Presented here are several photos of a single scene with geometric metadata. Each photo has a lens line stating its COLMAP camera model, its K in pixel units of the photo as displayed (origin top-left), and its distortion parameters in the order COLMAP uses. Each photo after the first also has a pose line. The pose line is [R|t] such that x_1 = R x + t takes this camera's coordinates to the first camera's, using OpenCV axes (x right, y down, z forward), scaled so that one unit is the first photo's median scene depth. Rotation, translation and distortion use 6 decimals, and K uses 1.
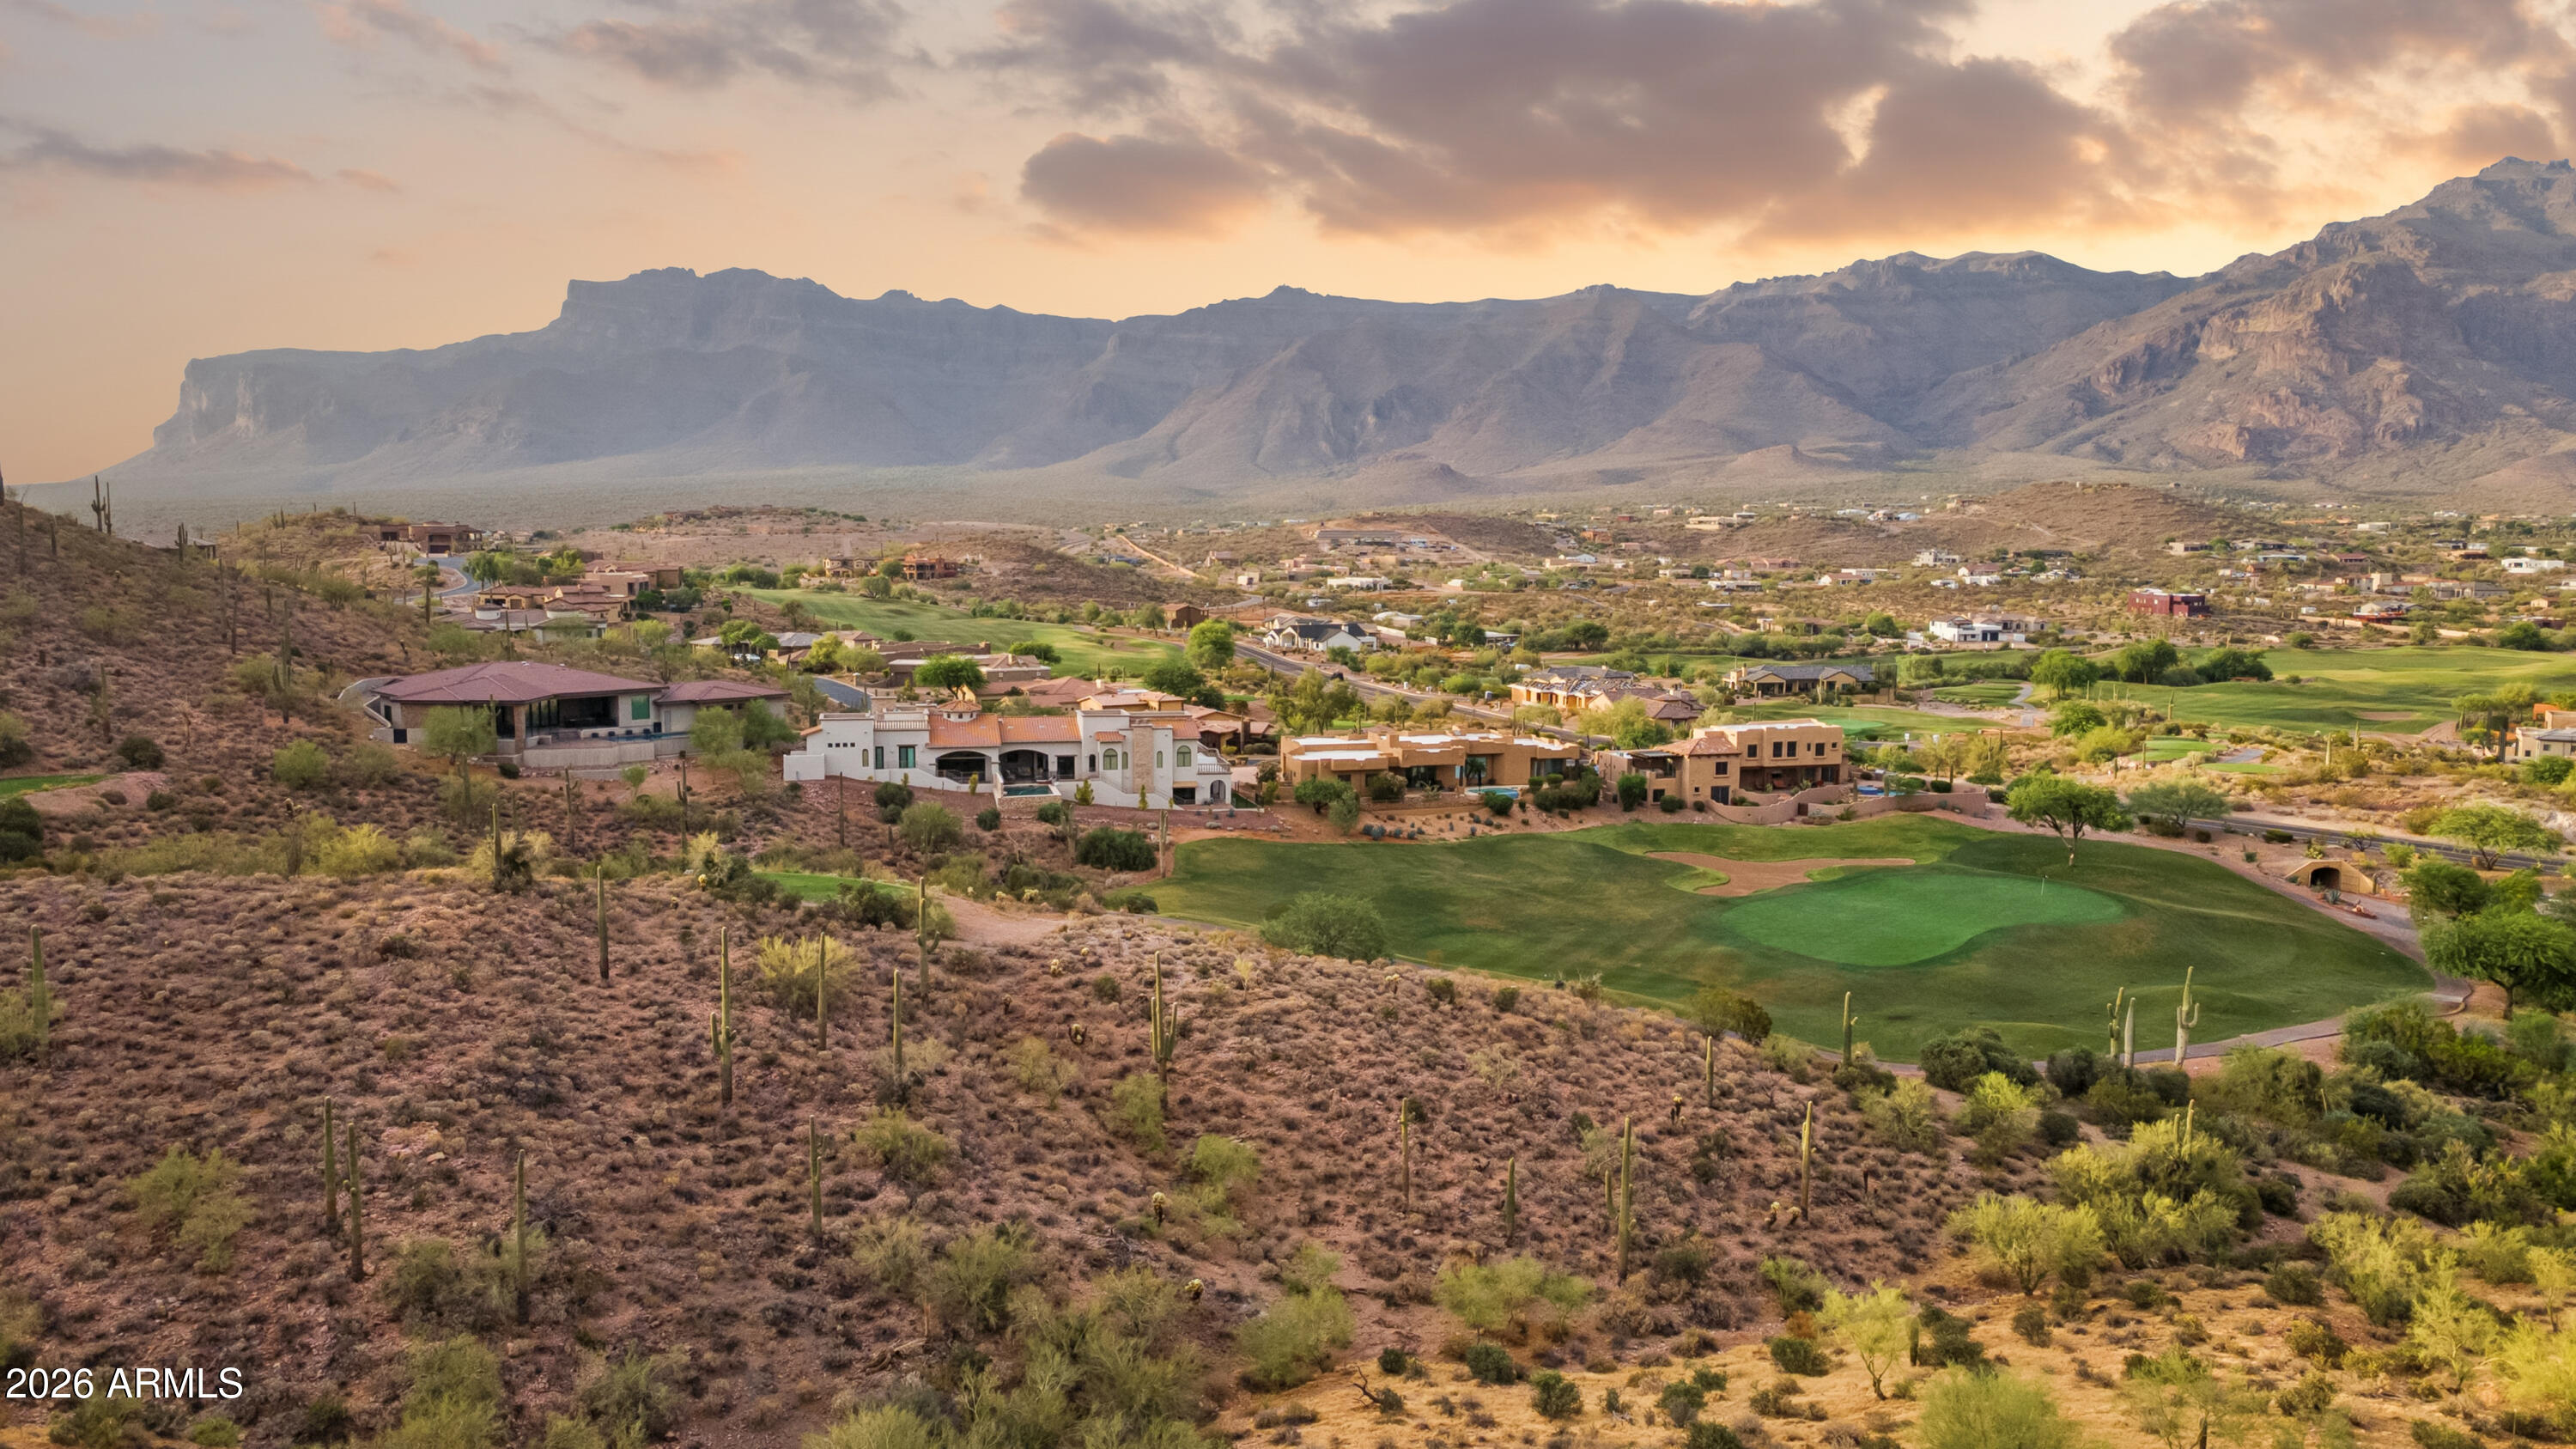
lens RADIAL K [[1904.5, 0, 1308.4], [0, 1904.5, 733.8], [0, 0, 1]] dist [0.043879, -0.000110]
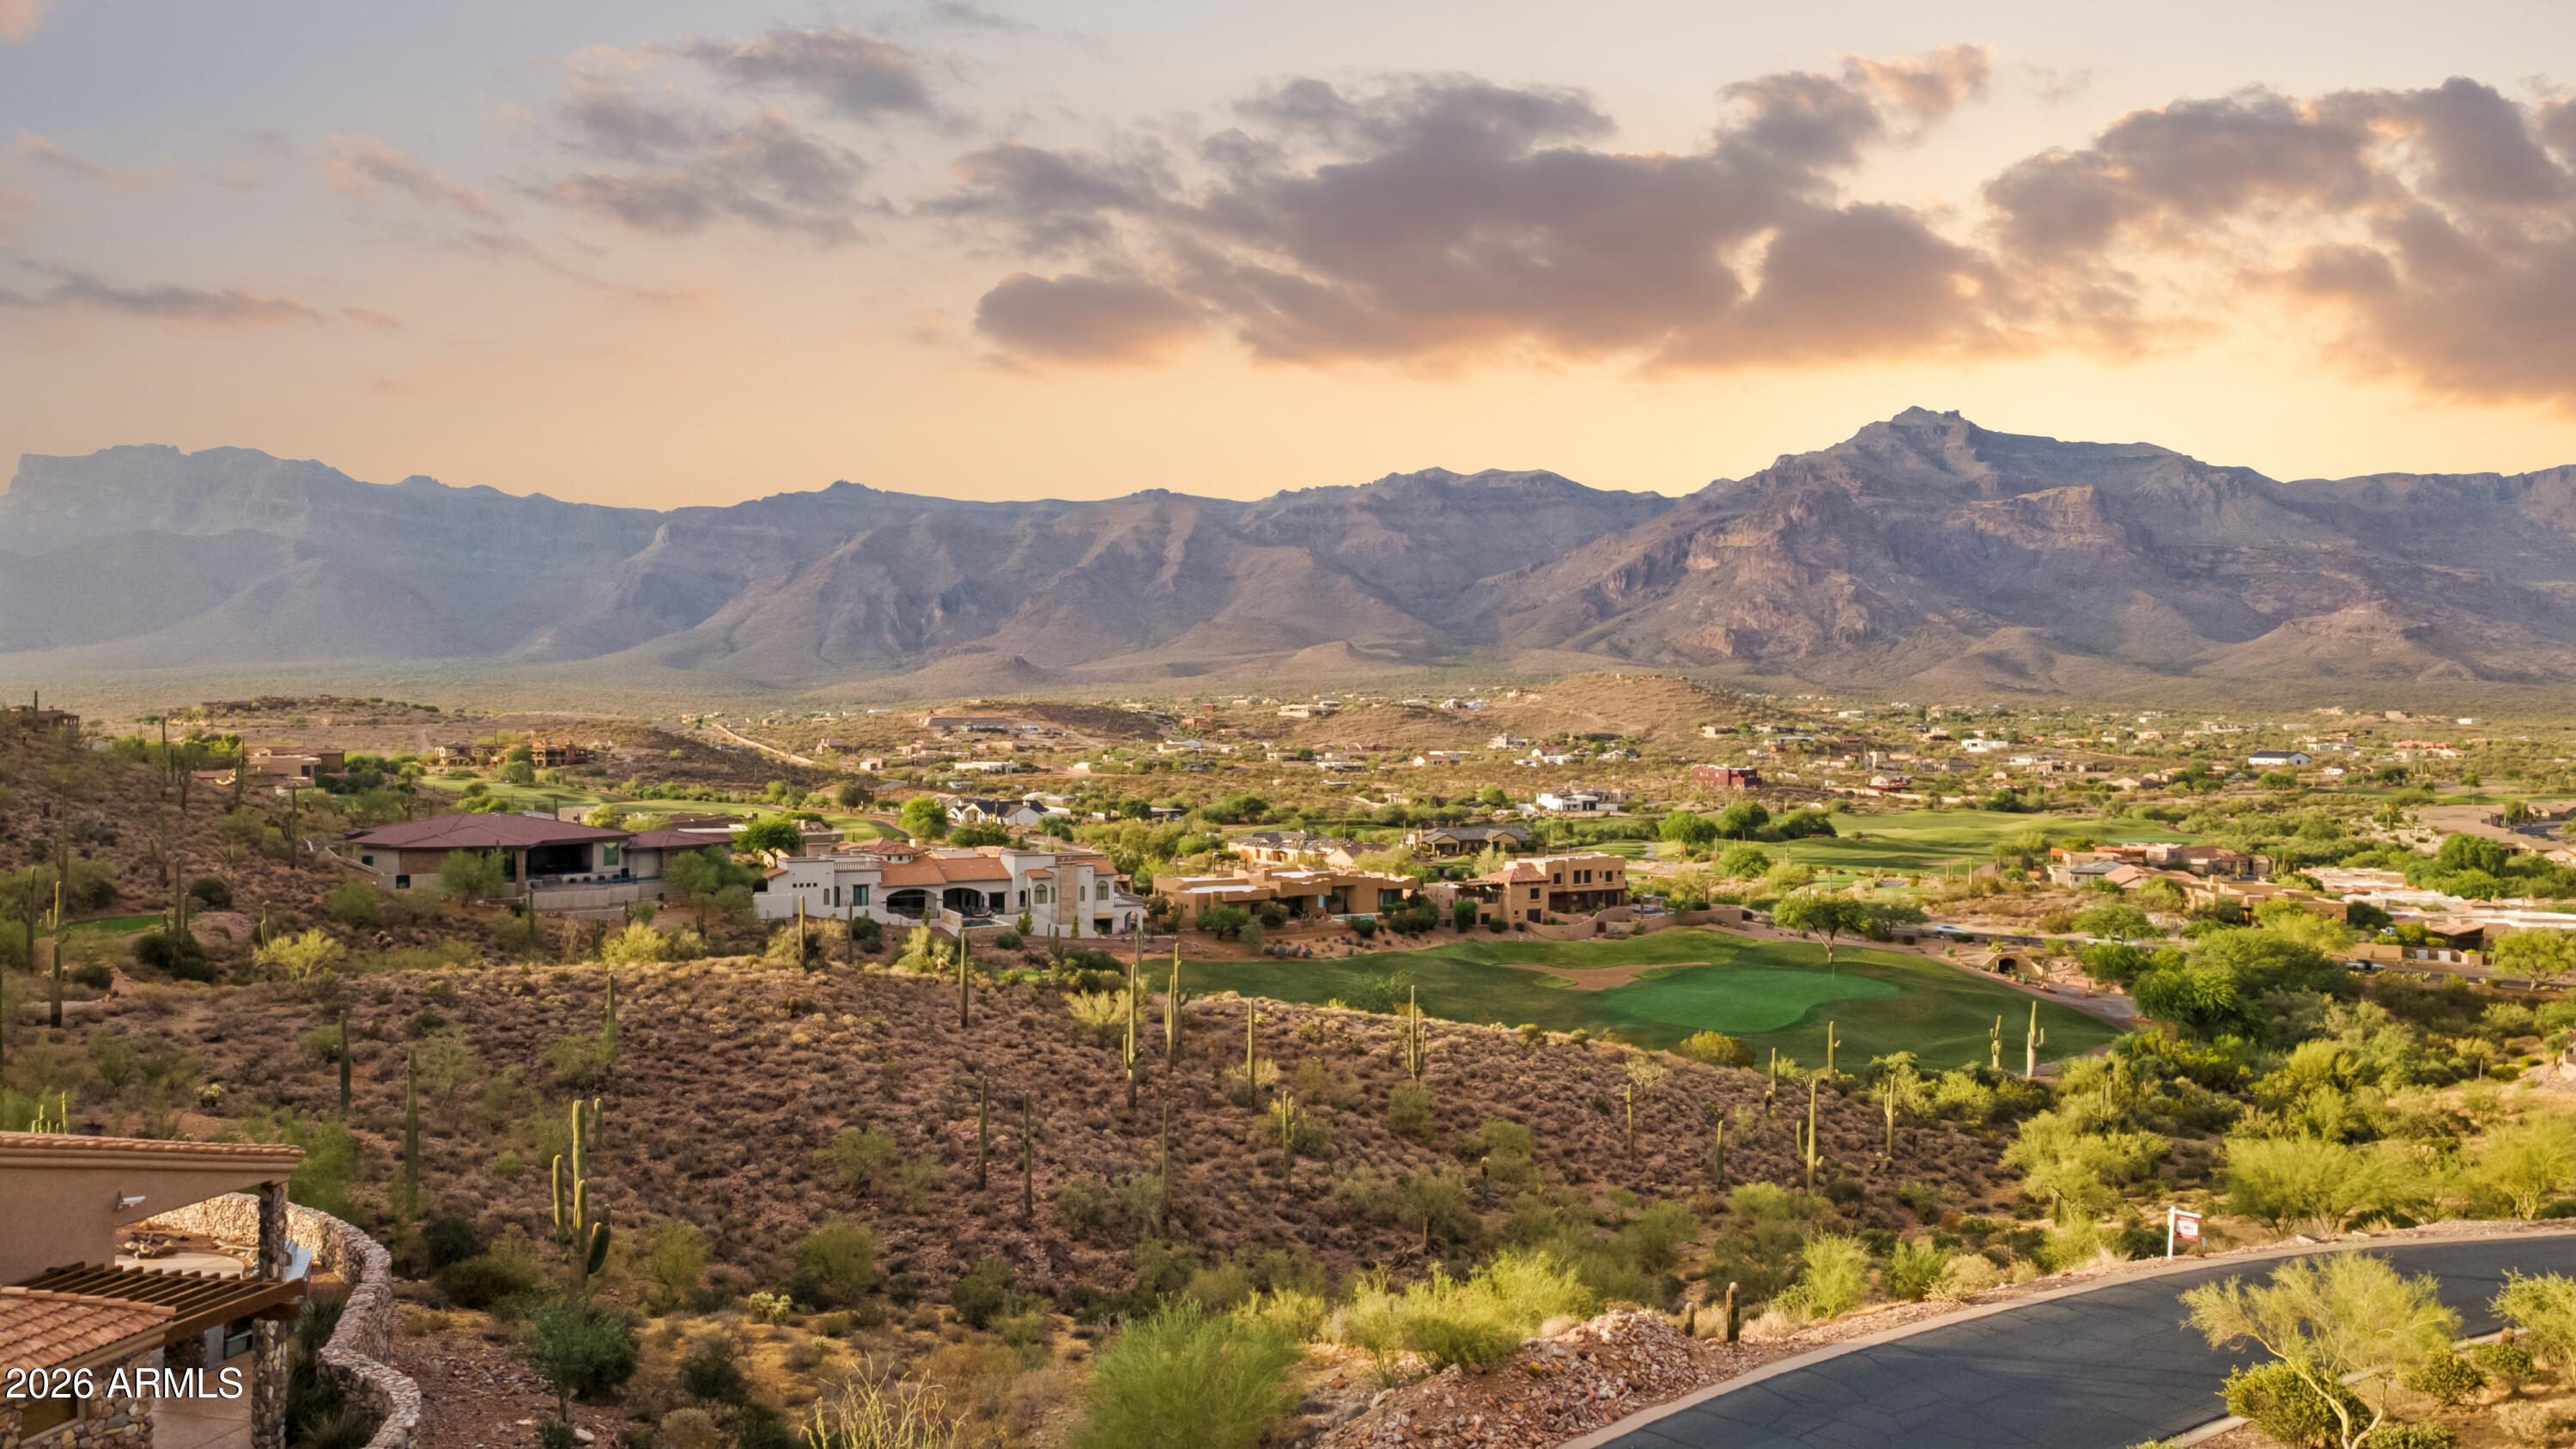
lens RADIAL K [[1886.0, 0, 1304.2], [0, 1886.0, 730.0], [0, 0, 1]] dist [0.044266, 0.011369]
pose [[0.972151, -0.005705, 0.234284, -0.188391], [0.029820, 0.994589, -0.099514, 0.028720], [-0.232449, 0.103729, 0.967061, -0.092814]]
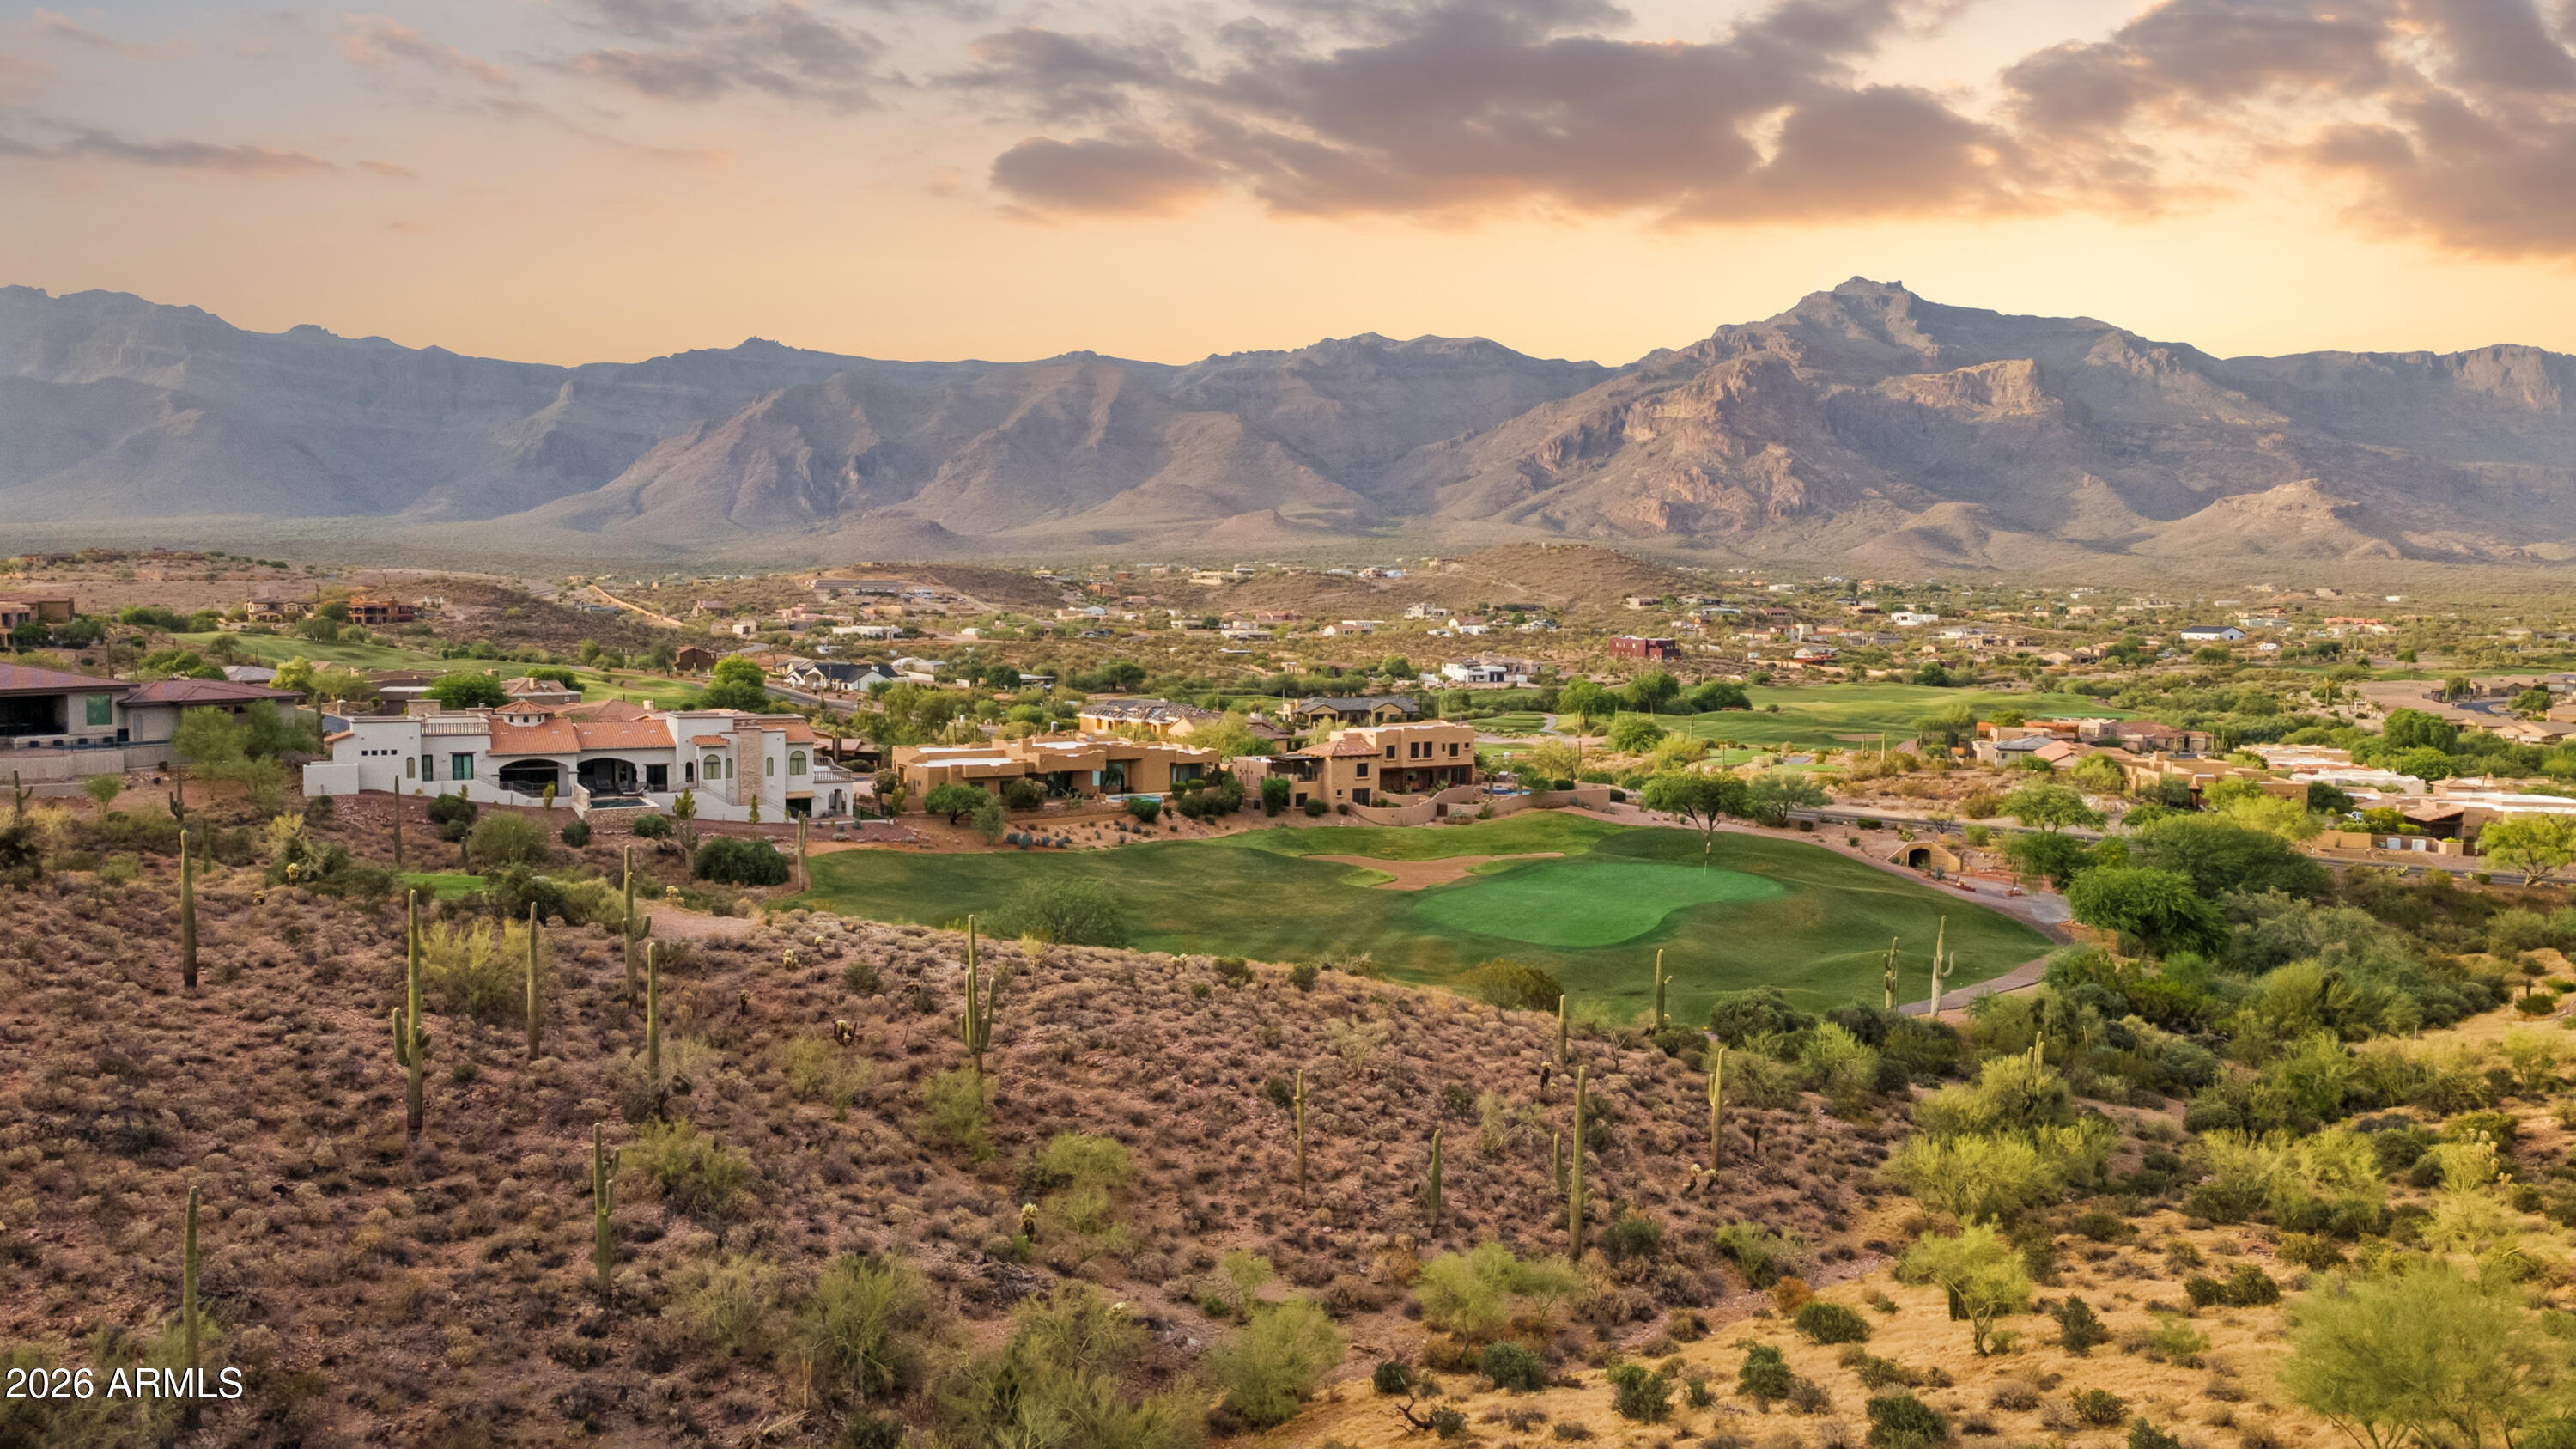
lens RADIAL K [[1890.7, 0, 1308.5], [0, 1890.7, 735.0], [0, 0, 1]] dist [0.042651, 0.003551]
pose [[0.963509, -0.015619, 0.267221, -0.065679], [0.024433, 0.999261, -0.029689, 0.027836], [-0.266560, 0.035135, 0.963178, 0.079896]]
